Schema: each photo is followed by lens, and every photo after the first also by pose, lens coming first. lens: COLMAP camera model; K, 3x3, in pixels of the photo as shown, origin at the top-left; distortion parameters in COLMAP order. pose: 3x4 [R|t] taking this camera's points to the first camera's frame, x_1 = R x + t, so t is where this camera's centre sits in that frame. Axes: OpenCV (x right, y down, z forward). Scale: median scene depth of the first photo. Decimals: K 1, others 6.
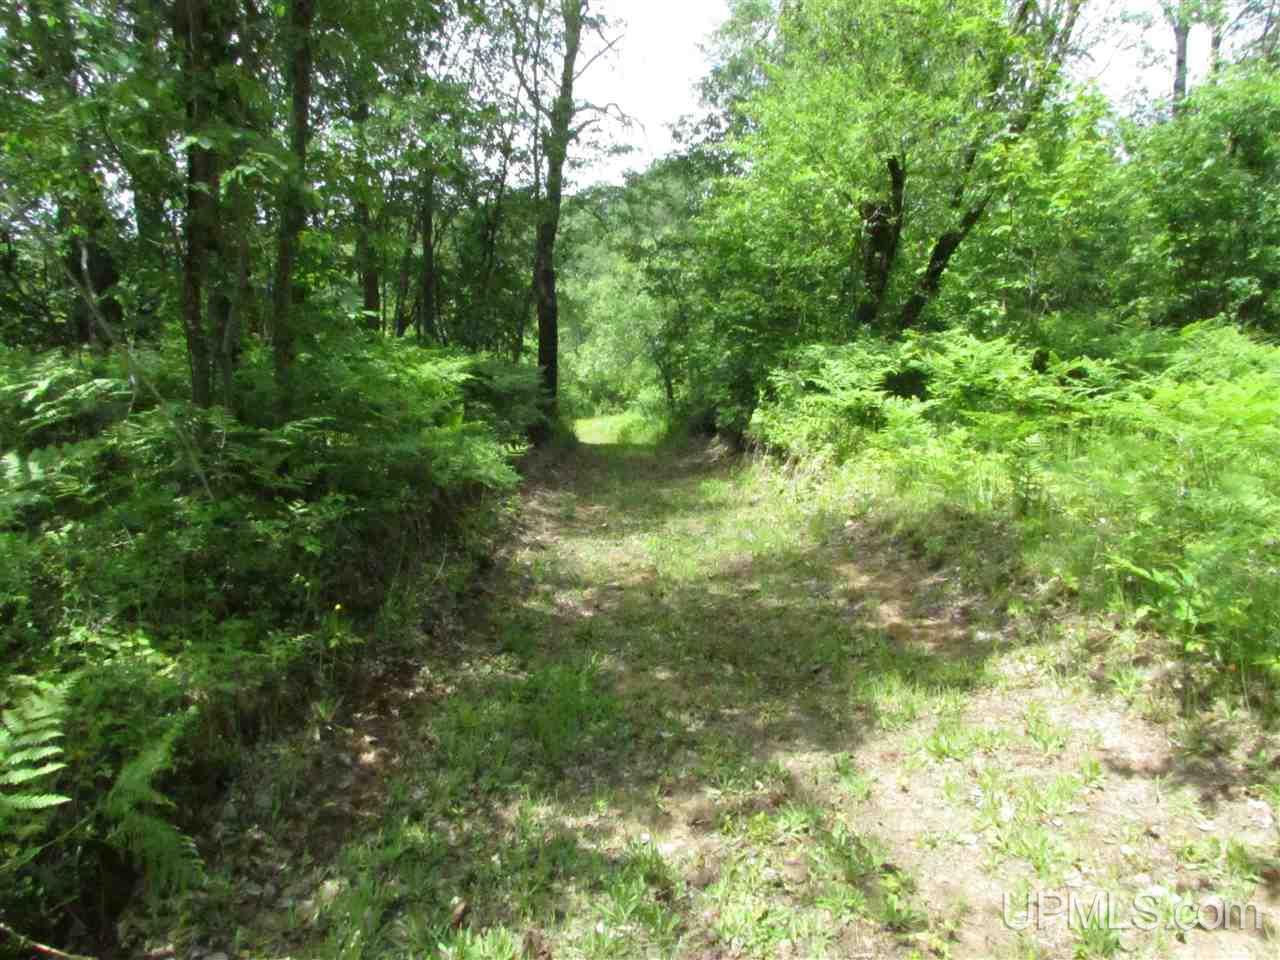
lens RADIAL K [[926.2, 0, 640.0], [0, 926.2, 480.0], [0, 0, 1]] dist [-0.010261, -0.000659]
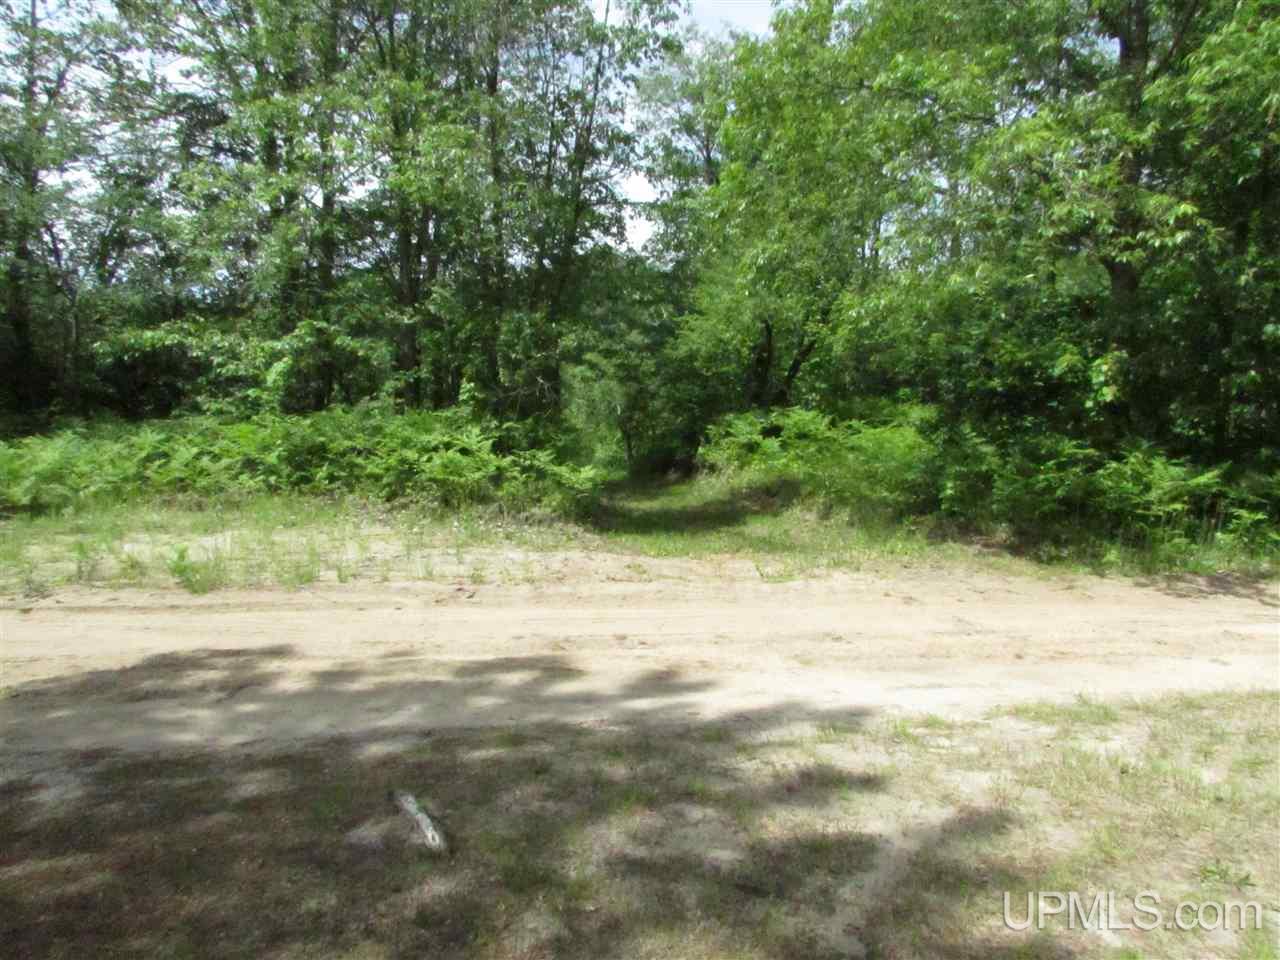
lens RADIAL K [[926.2, 0, 640.0], [0, 926.2, 480.0], [0, 0, 1]] dist [-0.010261, -0.000659]
pose [[0.996637, 0.000651, 0.081942, -0.171977], [0.005787, 0.996913, -0.078304, 0.156785], [-0.081740, 0.078515, 0.993556, -0.988213]]
